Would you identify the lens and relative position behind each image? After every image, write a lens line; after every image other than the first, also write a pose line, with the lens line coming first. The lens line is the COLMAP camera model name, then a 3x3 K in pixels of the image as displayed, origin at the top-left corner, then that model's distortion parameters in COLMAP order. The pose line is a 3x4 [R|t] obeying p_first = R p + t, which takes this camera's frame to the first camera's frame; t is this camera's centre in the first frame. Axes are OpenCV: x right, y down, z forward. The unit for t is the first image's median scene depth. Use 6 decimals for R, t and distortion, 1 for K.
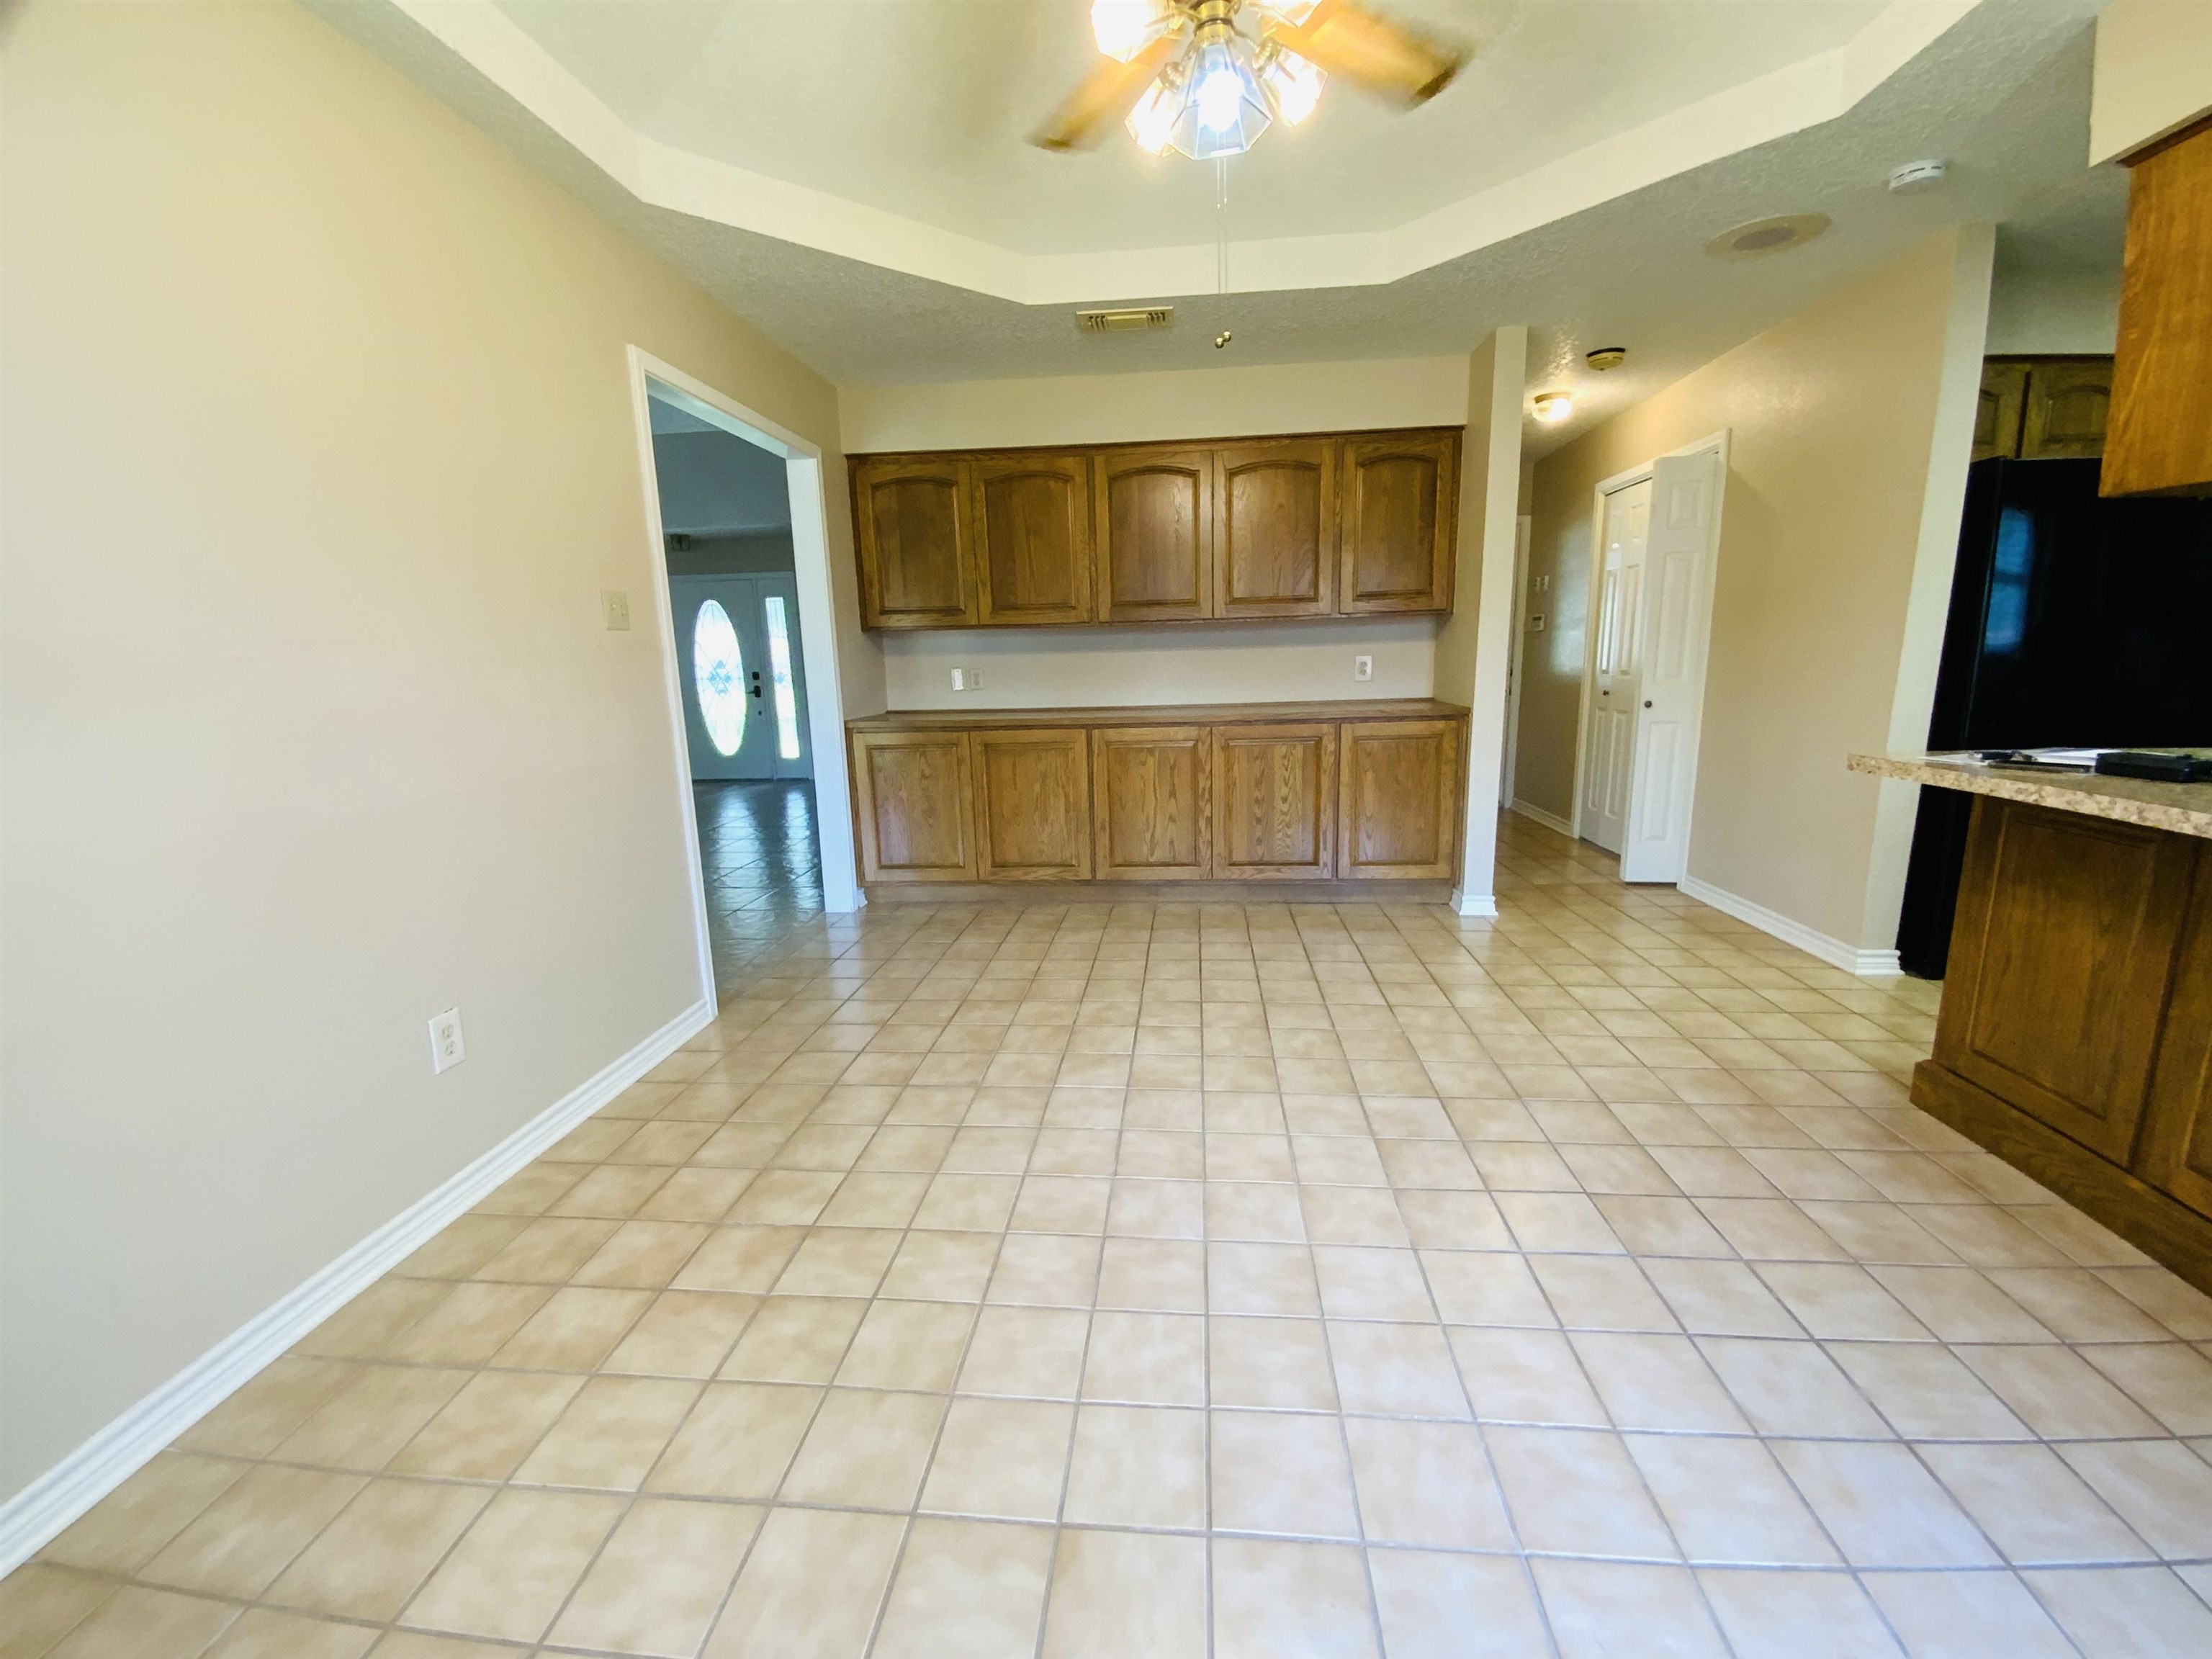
lens RADIAL K [[898.2, 0, 1115.7], [0, 898.2, 833.7], [0, 0, 1]] dist [-0.013272, -0.001570]
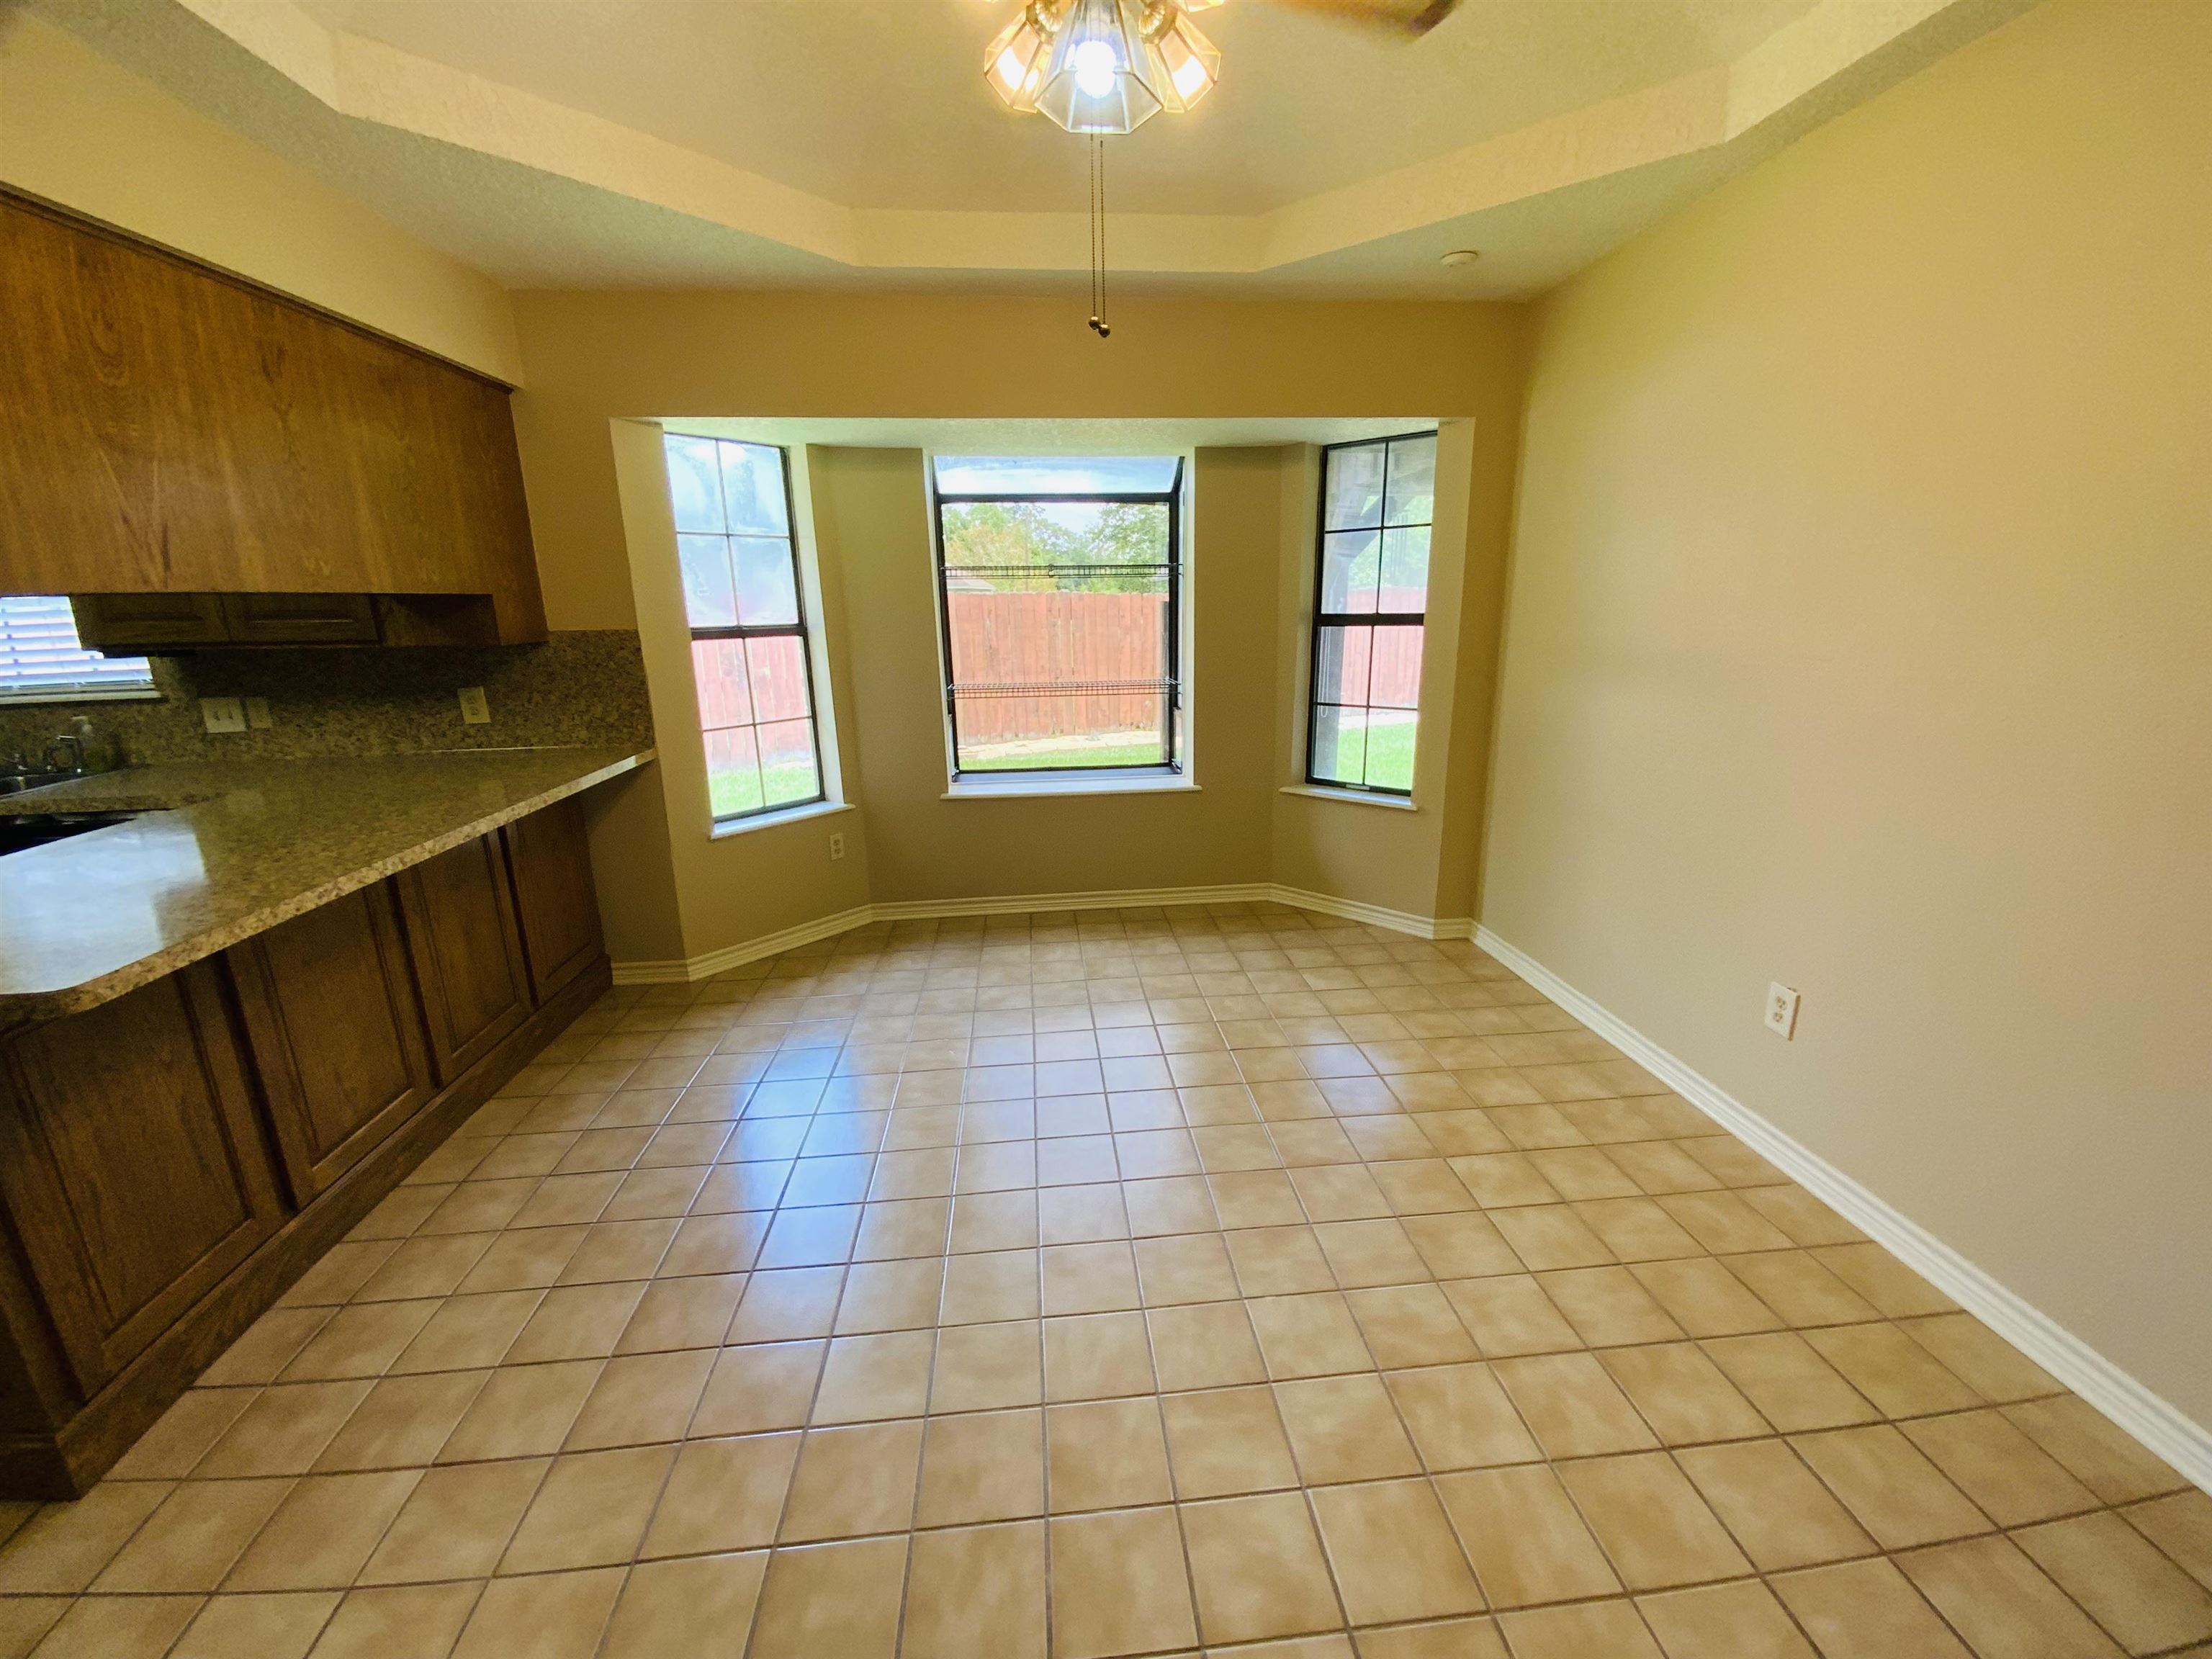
lens RADIAL K [[898.2, 0, 1114.6], [0, 898.2, 838.1], [0, 0, 1]] dist [-0.013272, -0.001570]
pose [[-0.980329, 0.091280, -0.174997, 0.252771], [0.003648, 0.894861, 0.446330, -0.461858], [0.197338, 0.436911, -0.877591, 1.695558]]
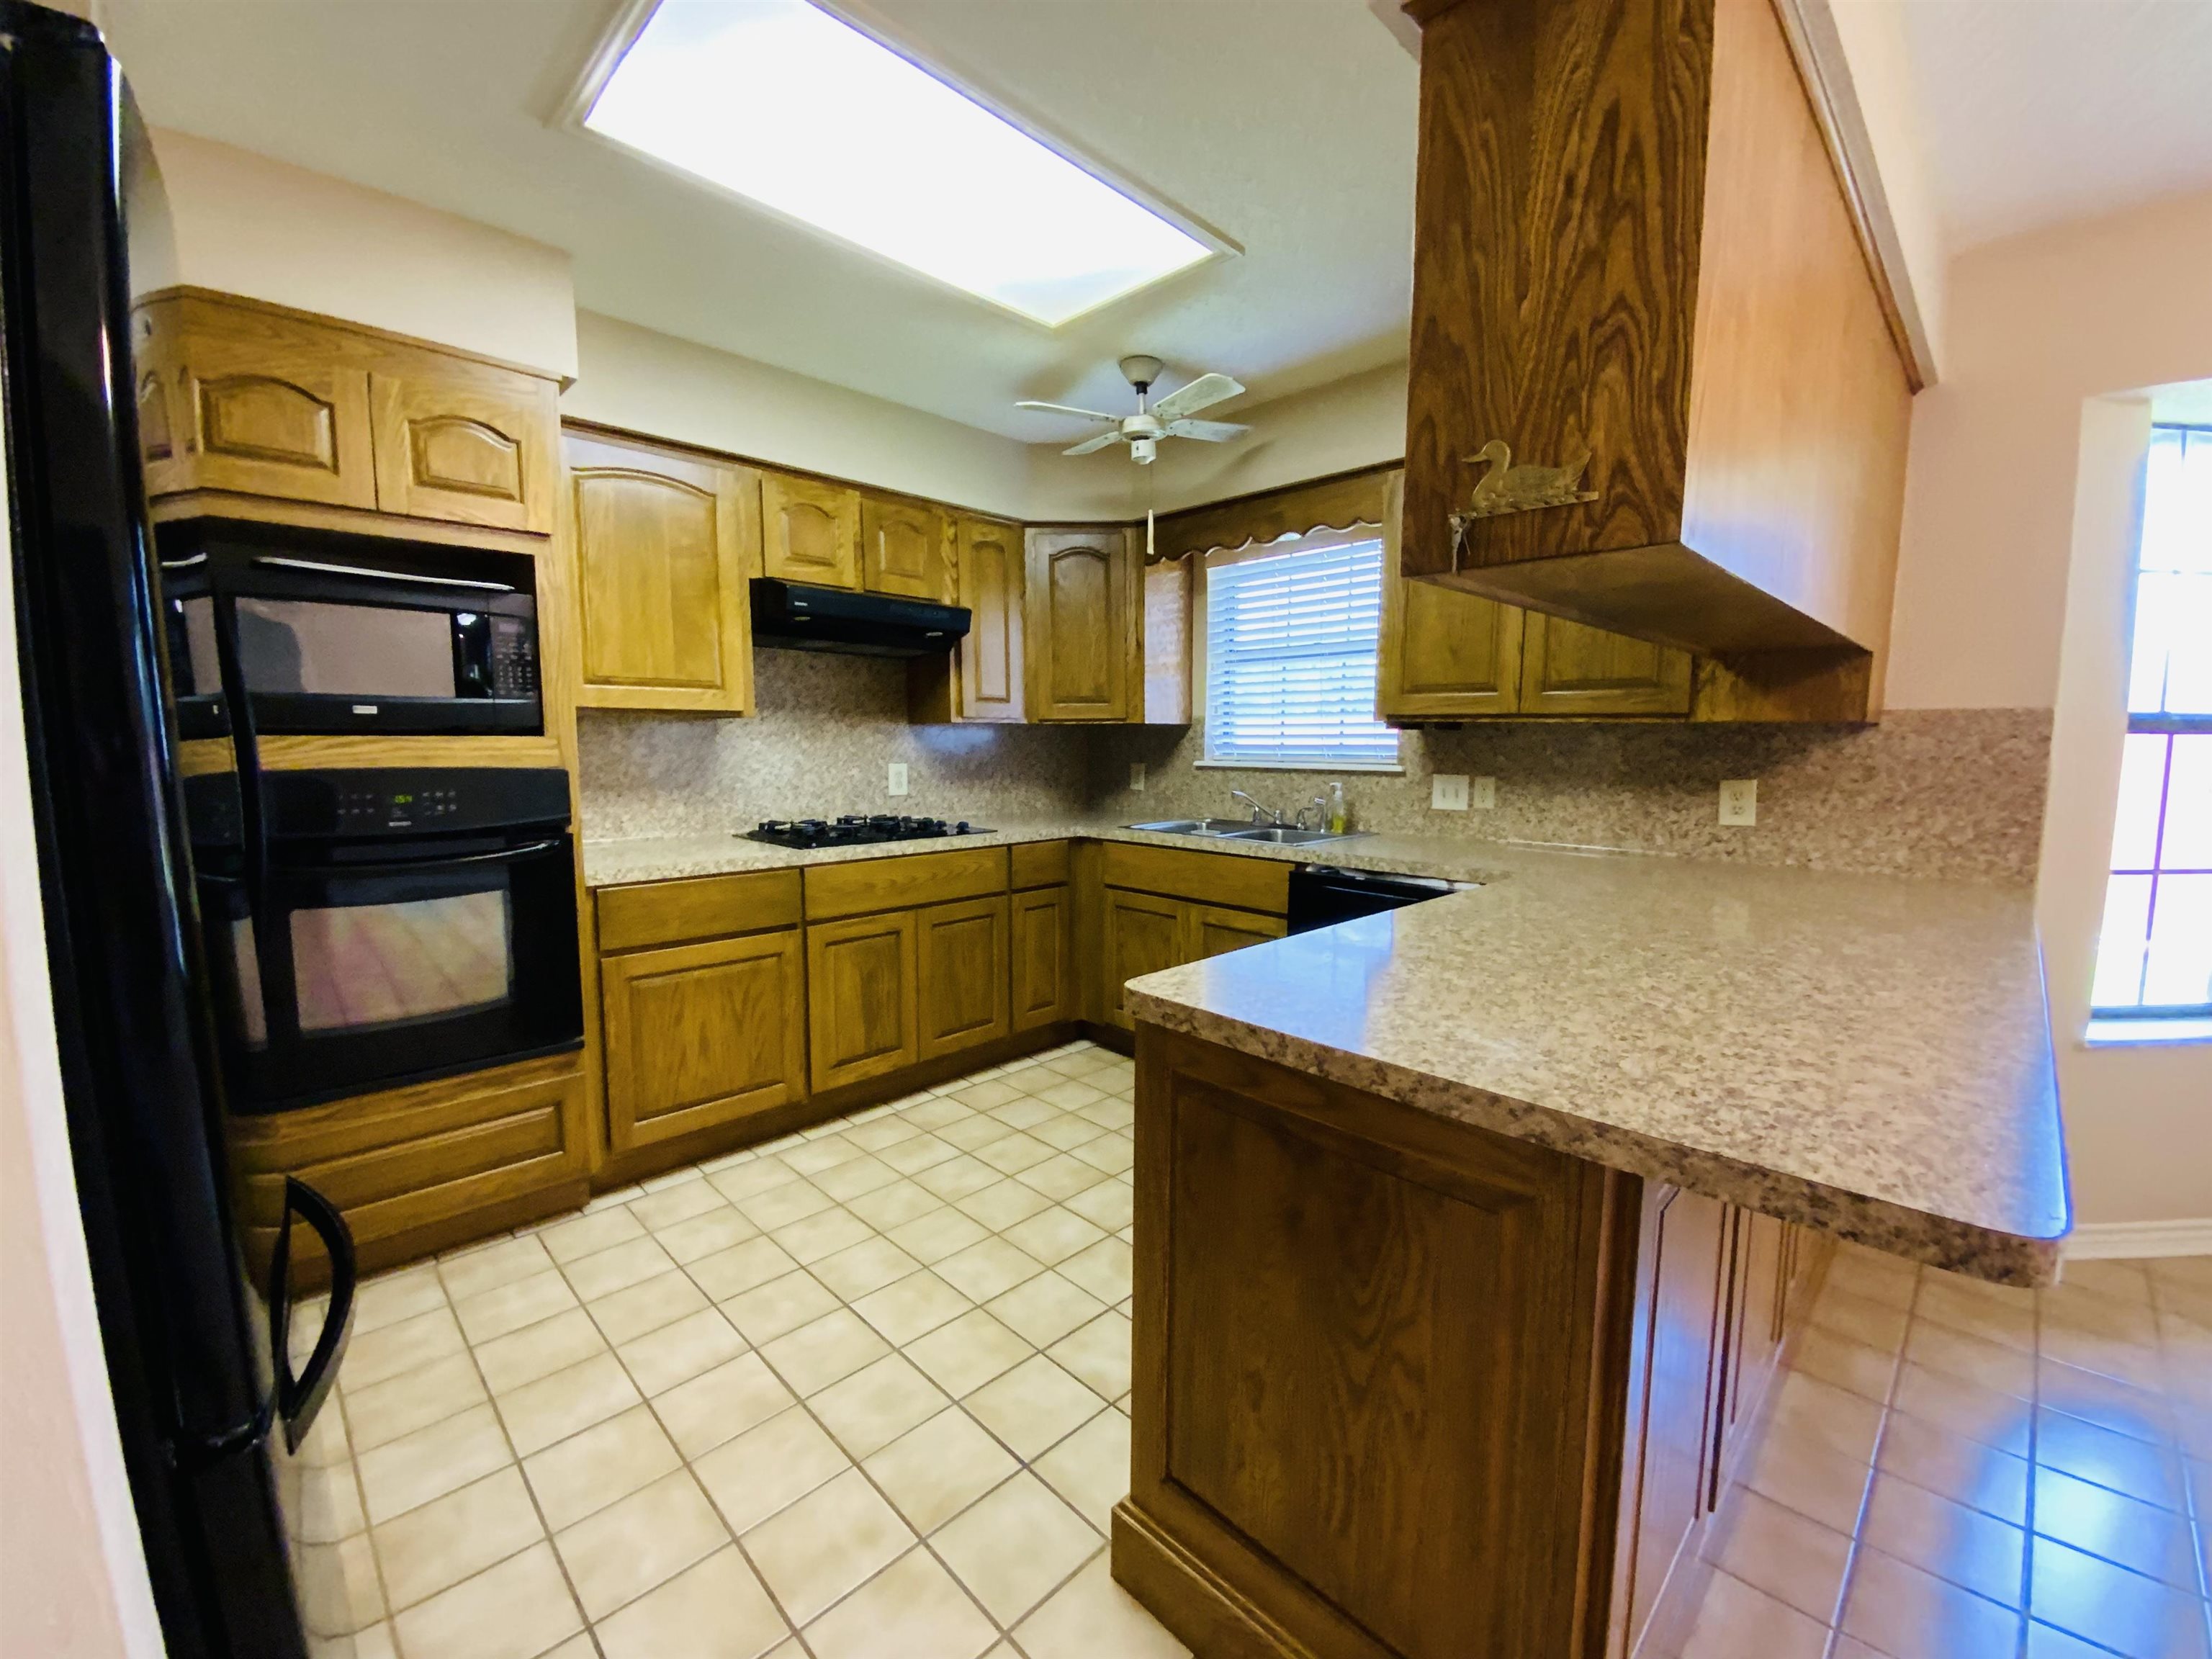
lens RADIAL K [[898.2, 0, 1101.4], [0, 898.2, 827.6], [0, 0, 1]] dist [-0.013272, -0.001570]
pose [[-0.760873, -0.036942, 0.647848, 0.648644], [0.152208, 0.960364, 0.233525, -0.404577], [-0.630797, 0.276290, -0.725092, 1.553967]]
